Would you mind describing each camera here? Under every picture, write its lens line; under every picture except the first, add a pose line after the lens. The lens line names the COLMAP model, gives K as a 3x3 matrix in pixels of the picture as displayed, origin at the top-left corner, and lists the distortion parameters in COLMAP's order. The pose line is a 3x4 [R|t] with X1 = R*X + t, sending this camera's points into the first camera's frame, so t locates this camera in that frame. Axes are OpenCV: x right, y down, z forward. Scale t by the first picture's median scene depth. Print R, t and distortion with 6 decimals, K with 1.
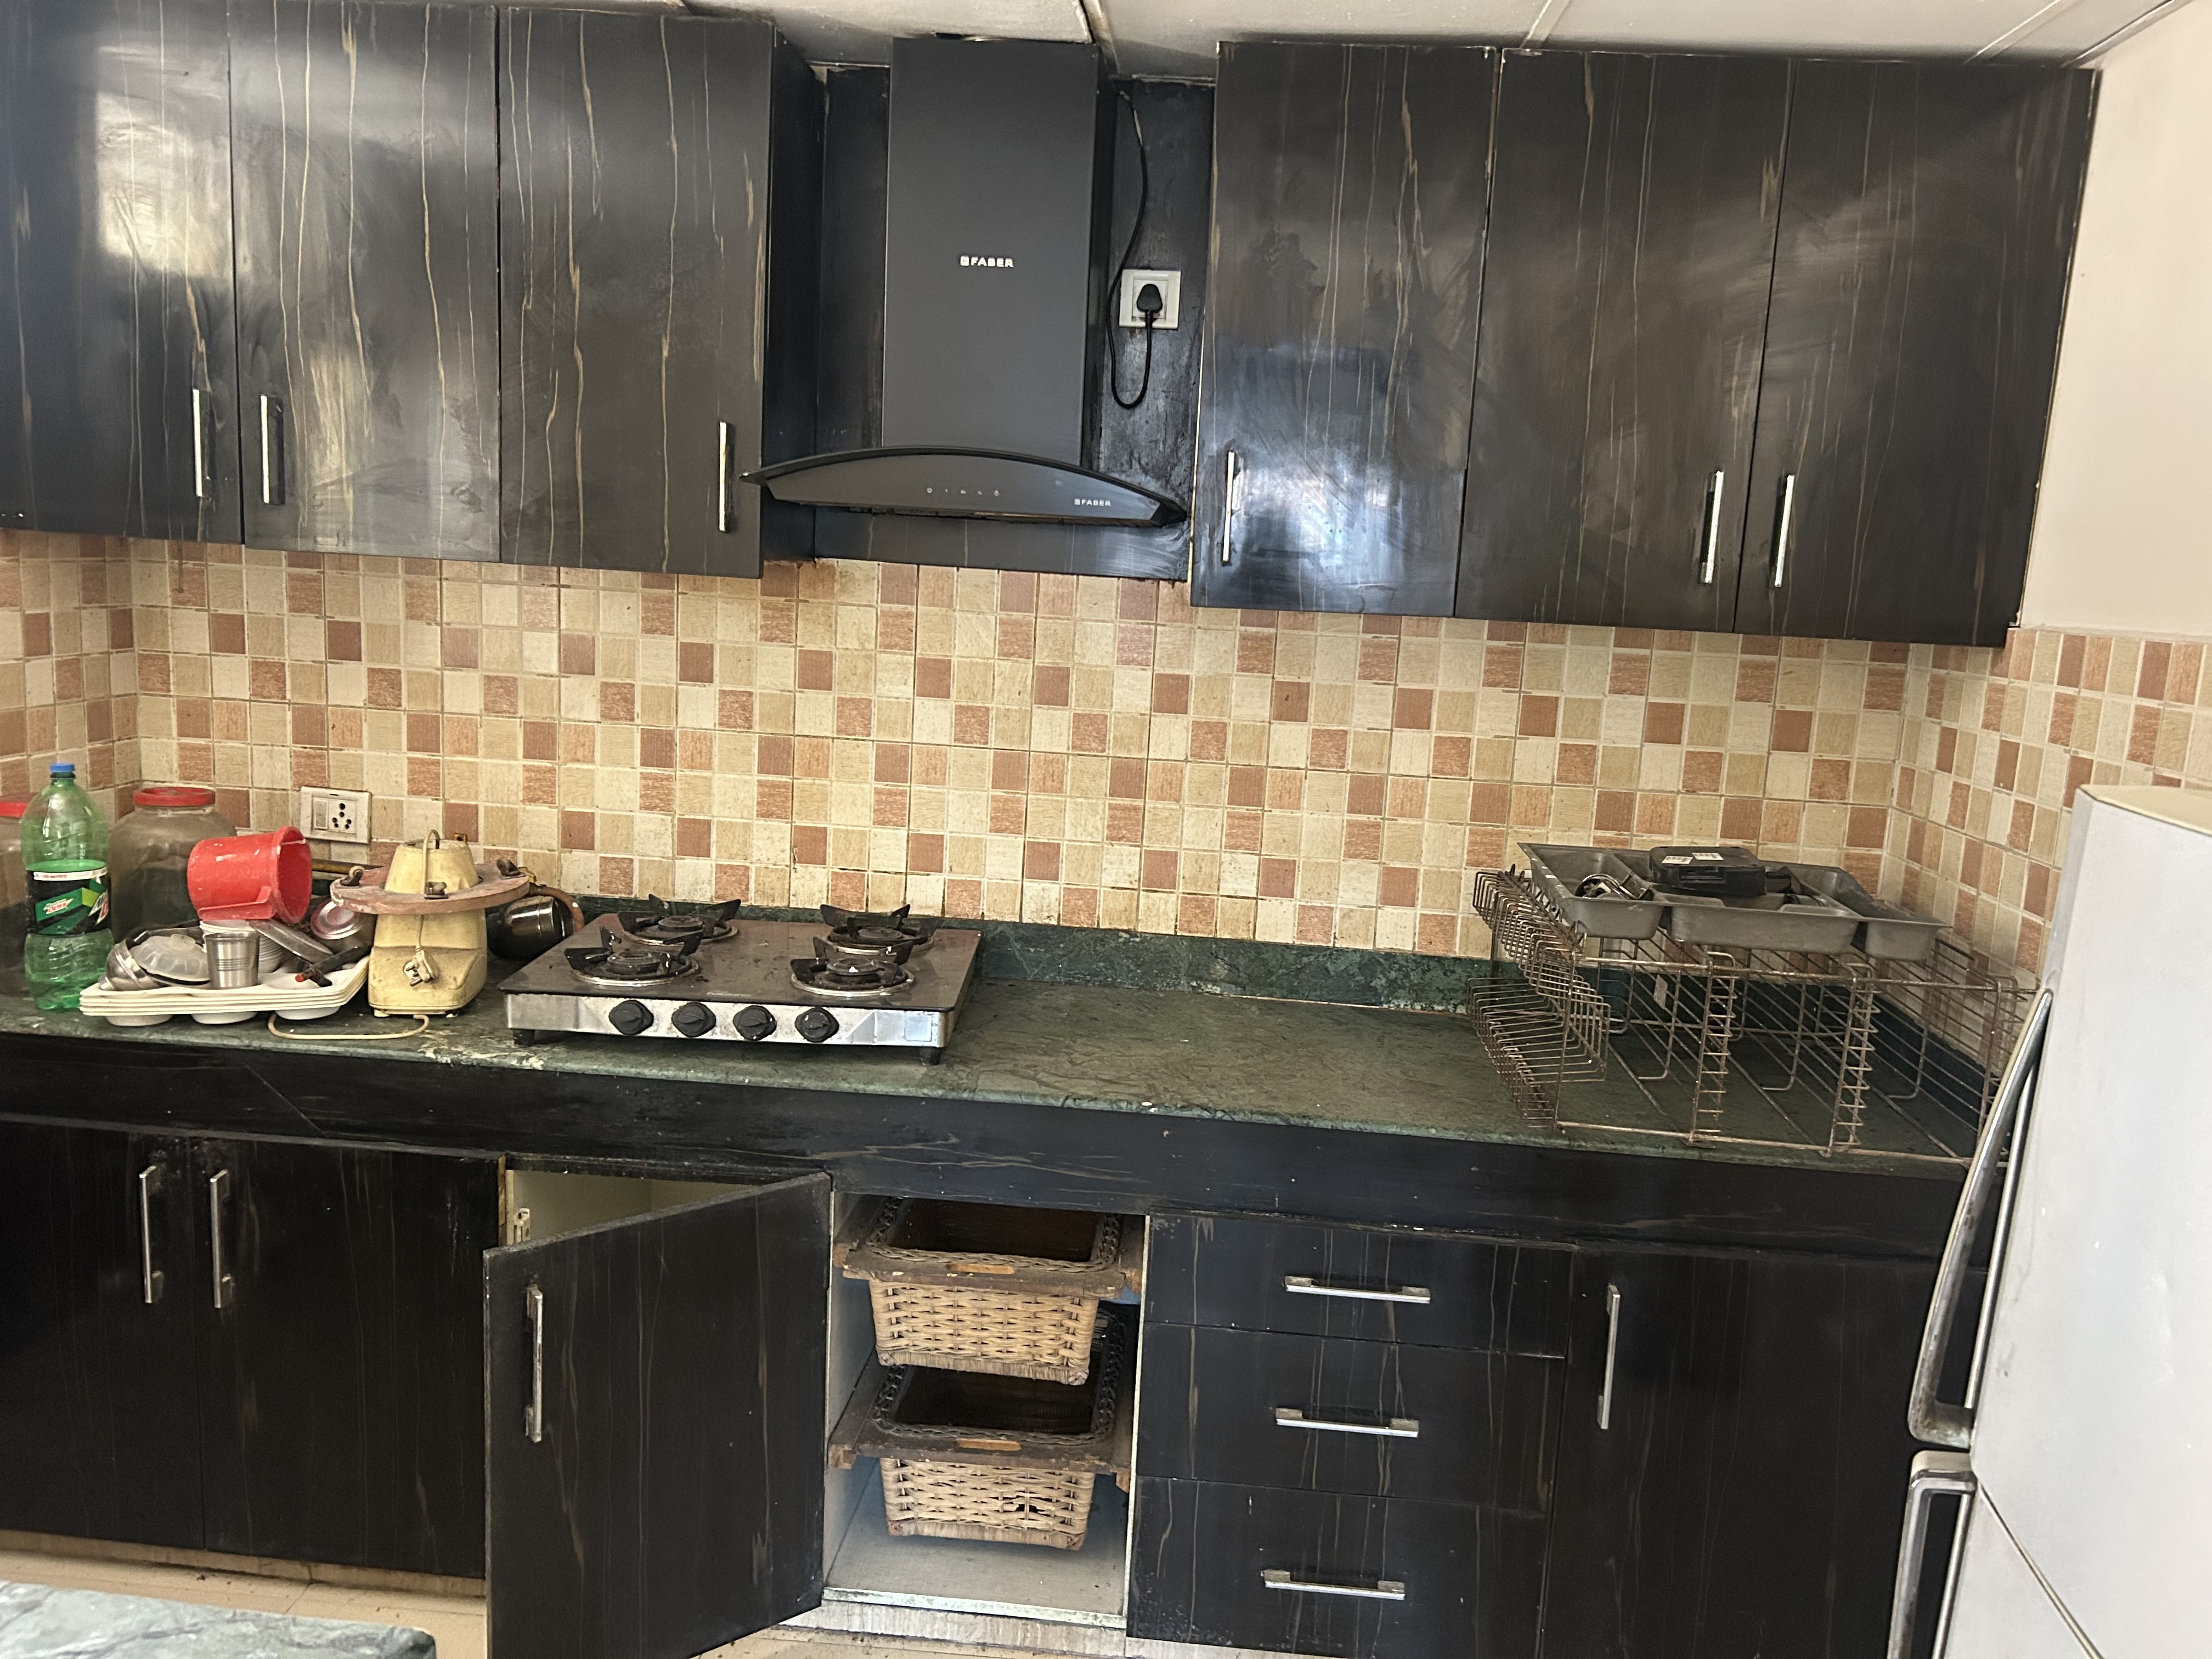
lens RADIAL K [[1833.4, 0, 1186.7], [0, 1833.4, 821.1], [0, 0, 1]] dist [0.162554, -0.563439]
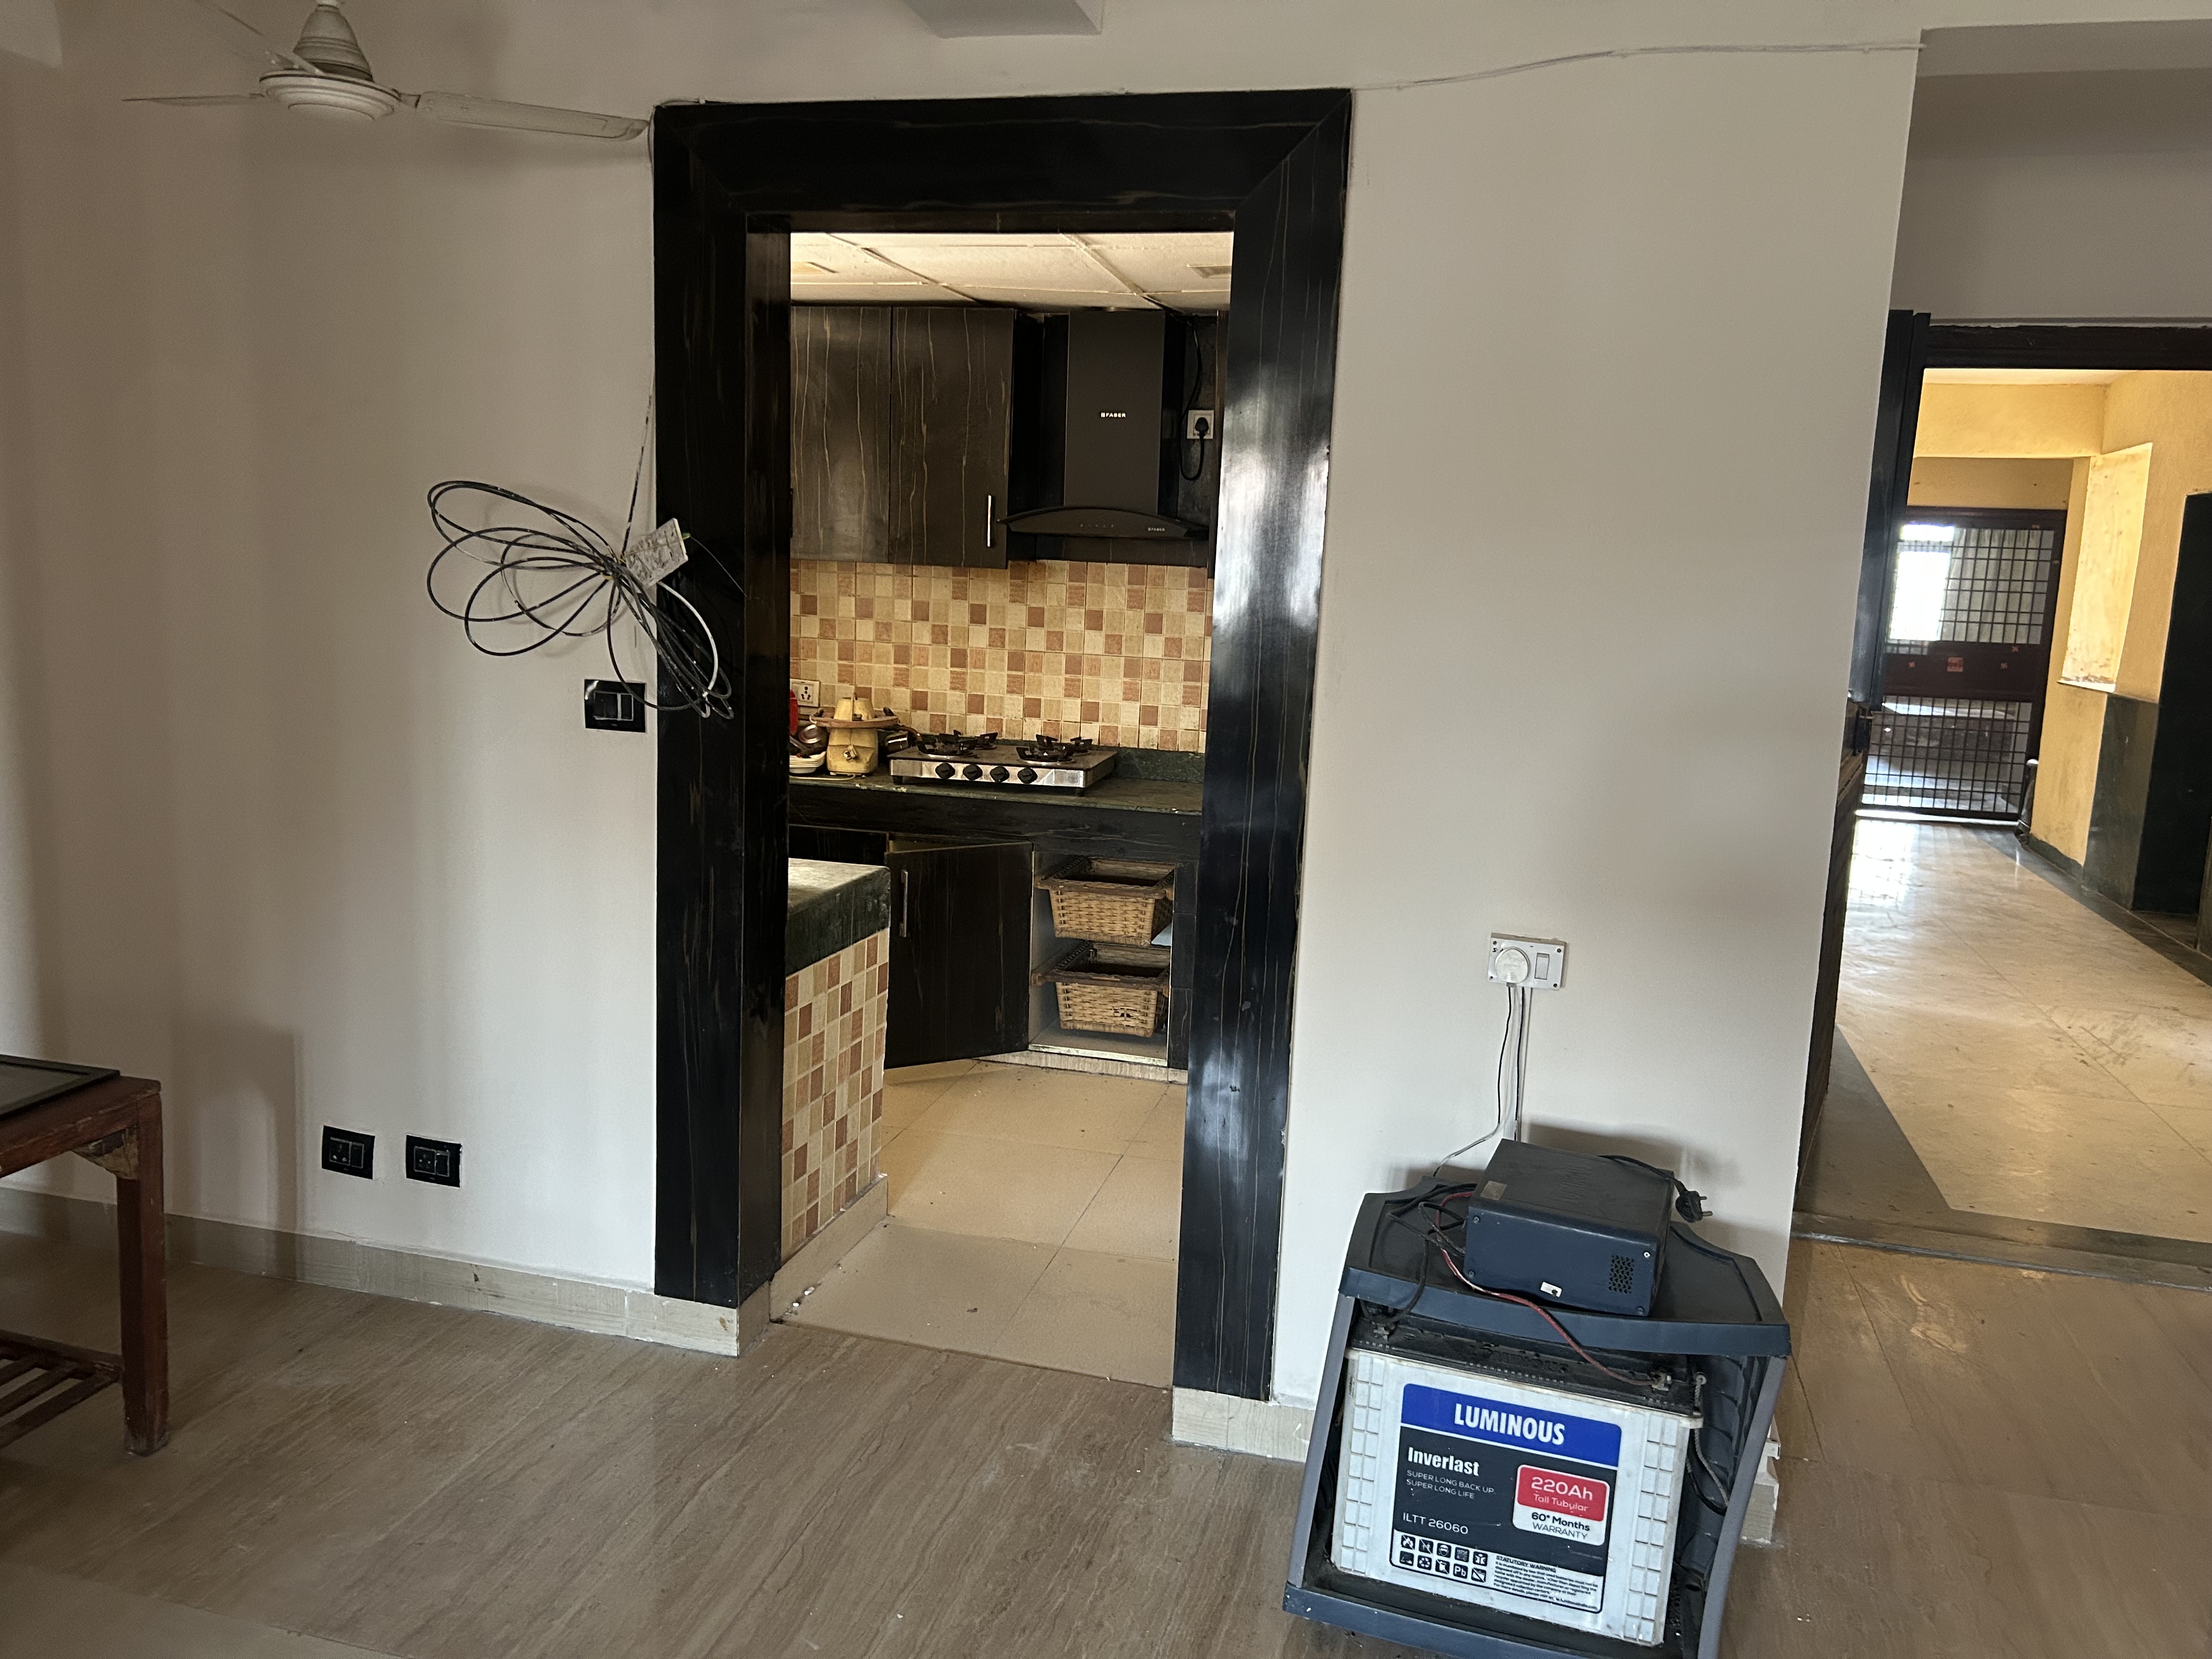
lens RADIAL K [[1661.0, 0, 1109.9], [0, 1661.0, 838.4], [0, 0, 1]] dist [0.014280, -0.016373]
pose [[0.981835, 0.016537, -0.189017, 0.224070], [-0.013586, 0.999765, 0.016898, 0.128793], [0.189252, -0.014023, 0.981828, -0.757400]]
